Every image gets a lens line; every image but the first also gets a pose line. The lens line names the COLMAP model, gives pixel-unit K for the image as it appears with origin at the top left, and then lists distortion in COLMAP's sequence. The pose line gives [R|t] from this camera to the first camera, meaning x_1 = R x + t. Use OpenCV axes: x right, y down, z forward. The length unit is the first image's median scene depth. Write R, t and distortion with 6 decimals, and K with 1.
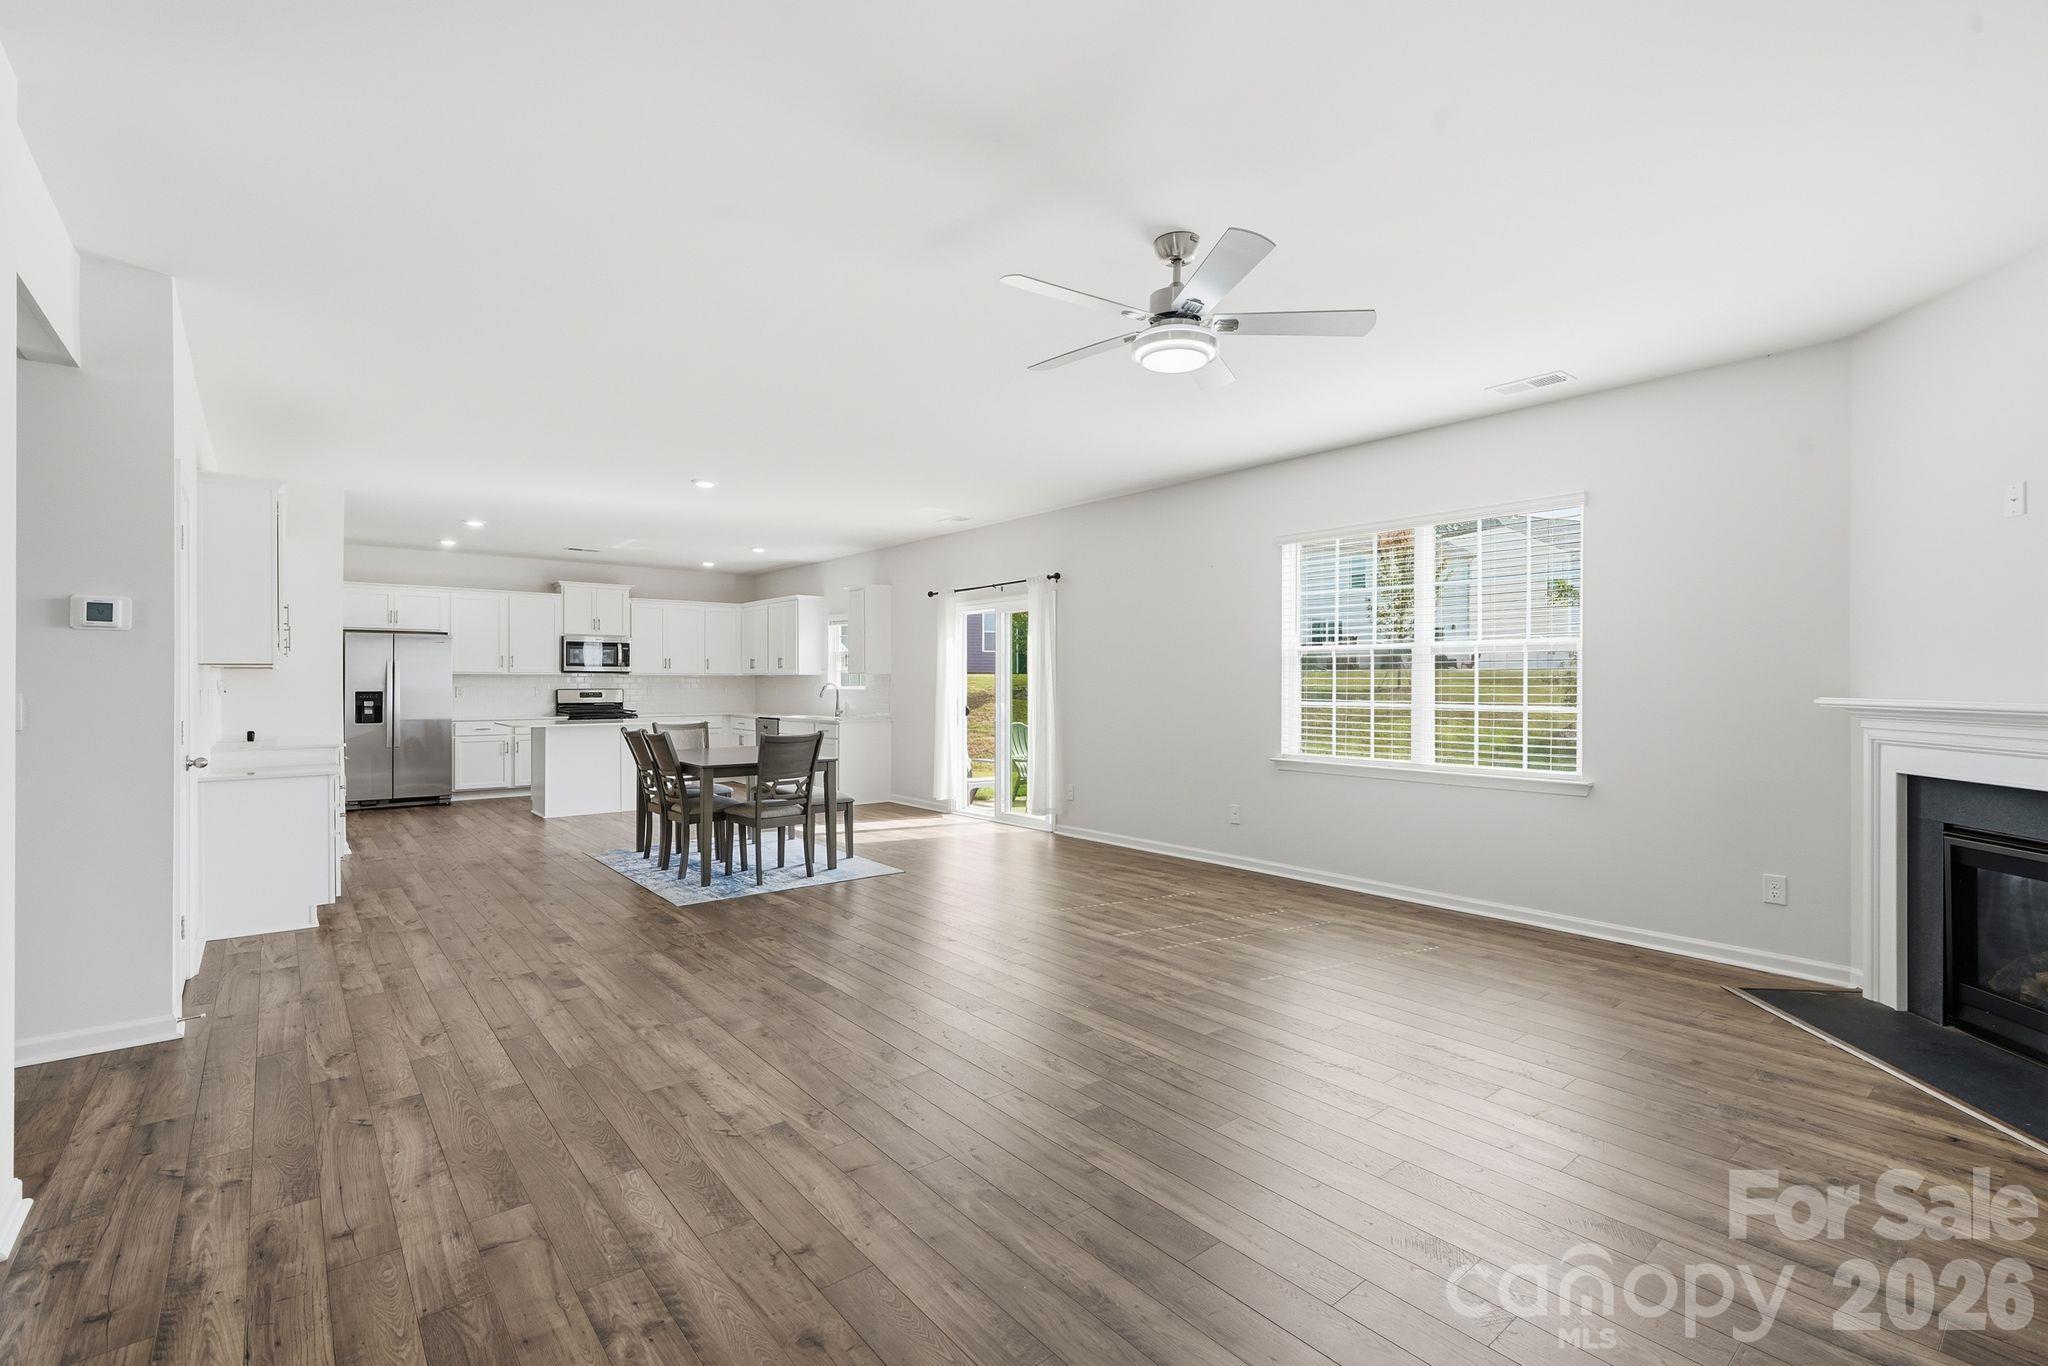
lens RADIAL K [[919.1, 0, 1030.5], [0, 919.1, 675.8], [0, 0, 1]] dist [-0.000074, -0.000396]
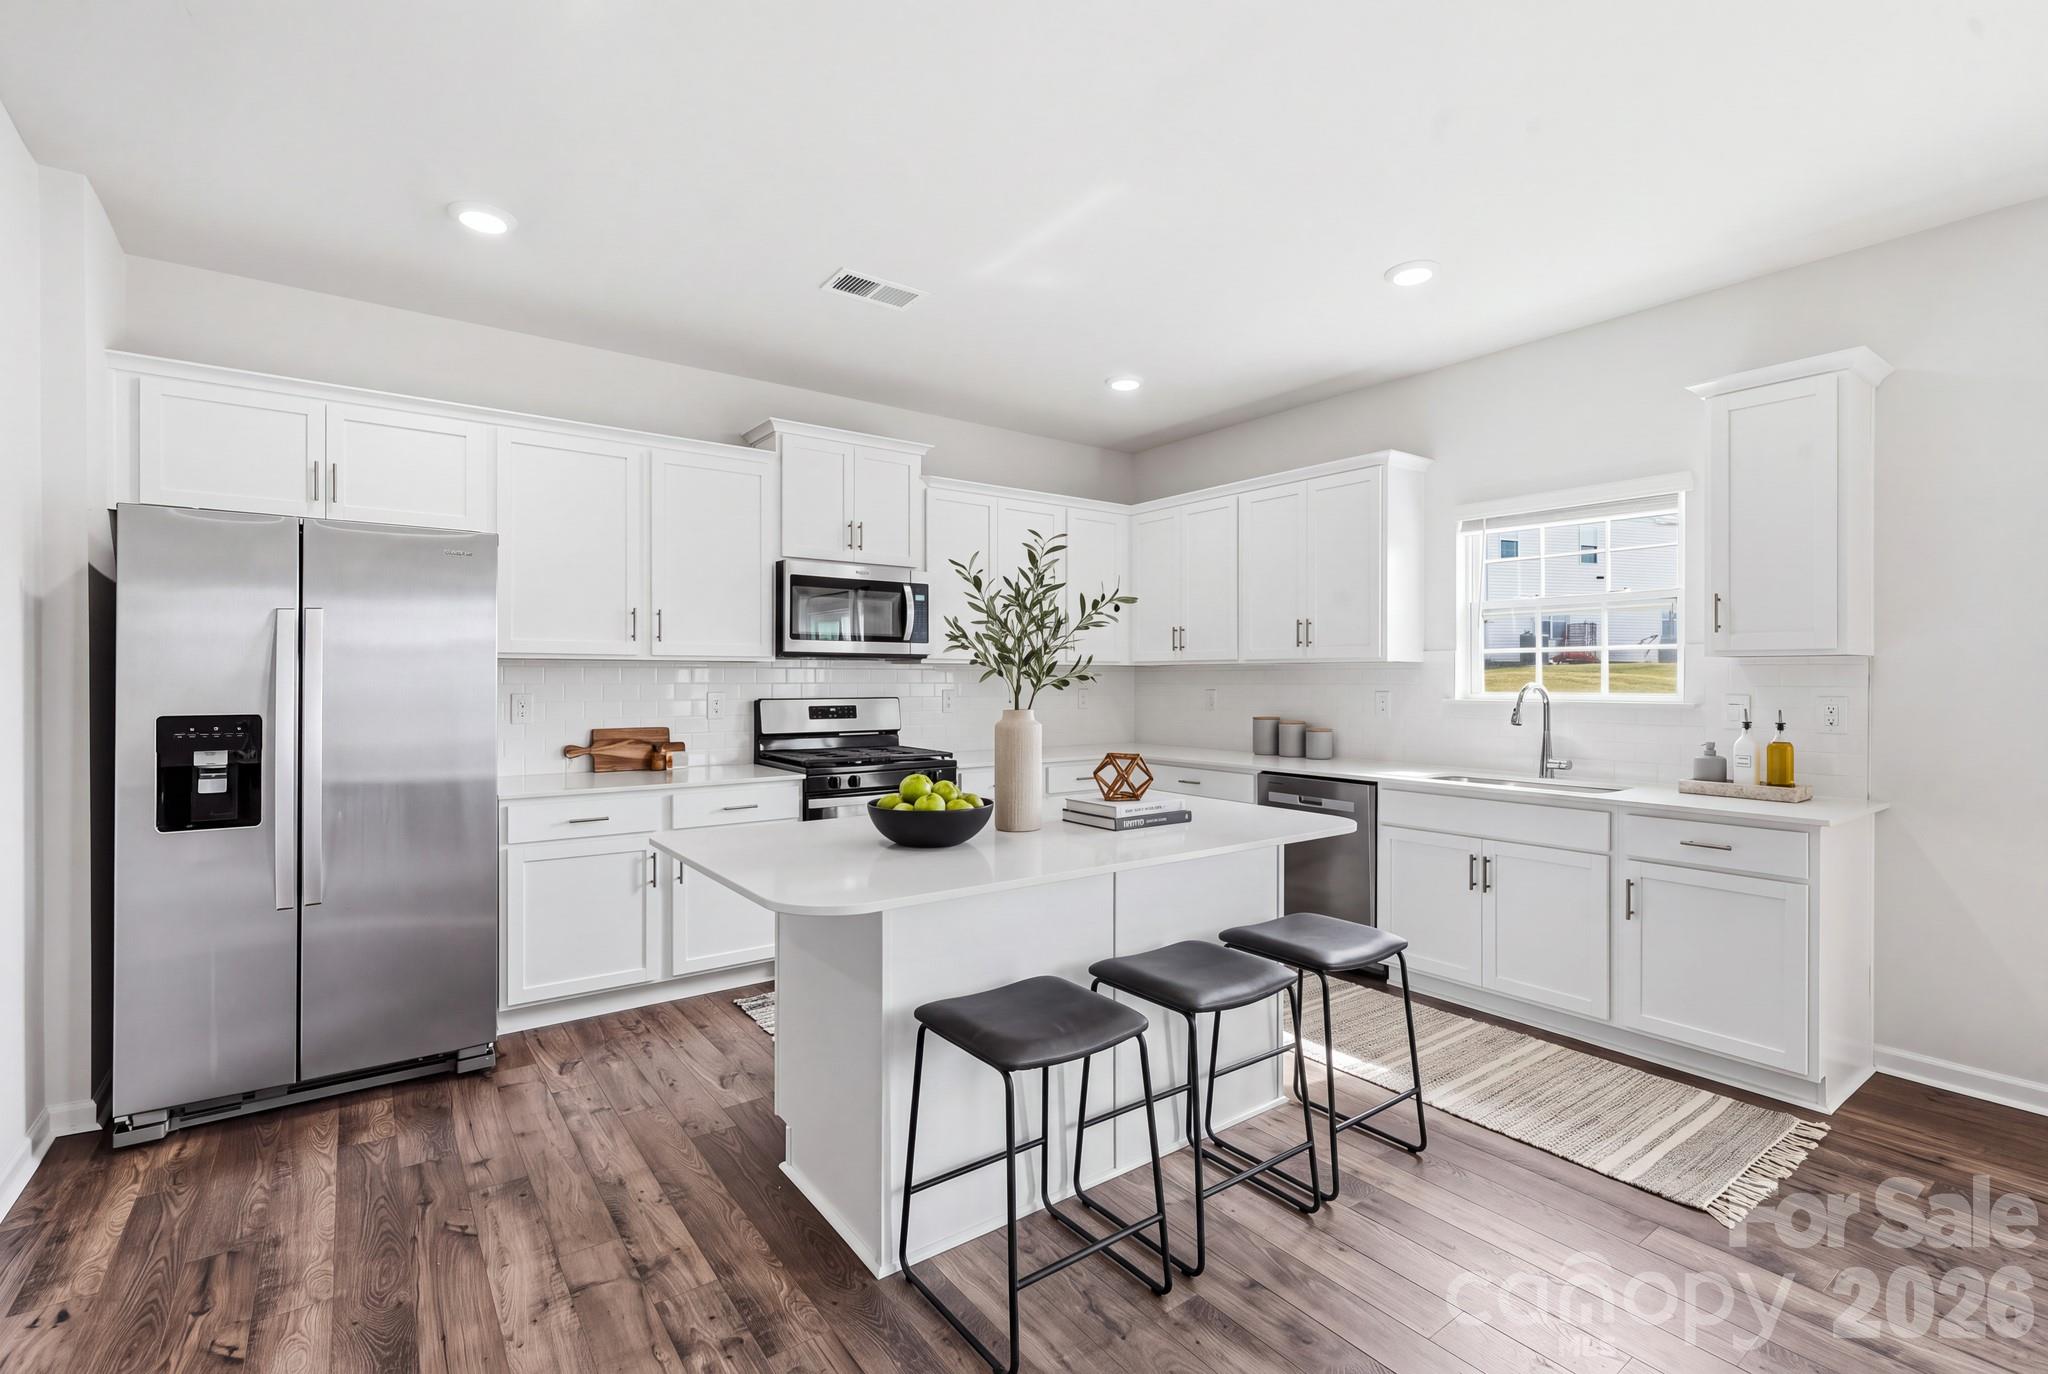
lens RADIAL K [[919.1, 0, 1019.5], [0, 919.1, 687.8], [0, 0, 1]] dist [-0.000074, -0.000396]
pose [[0.997551, 0.002748, -0.069884, -0.380953], [-0.001499, 0.999838, 0.017928, 0.002466], [0.069922, -0.017779, 0.997394, 0.621205]]
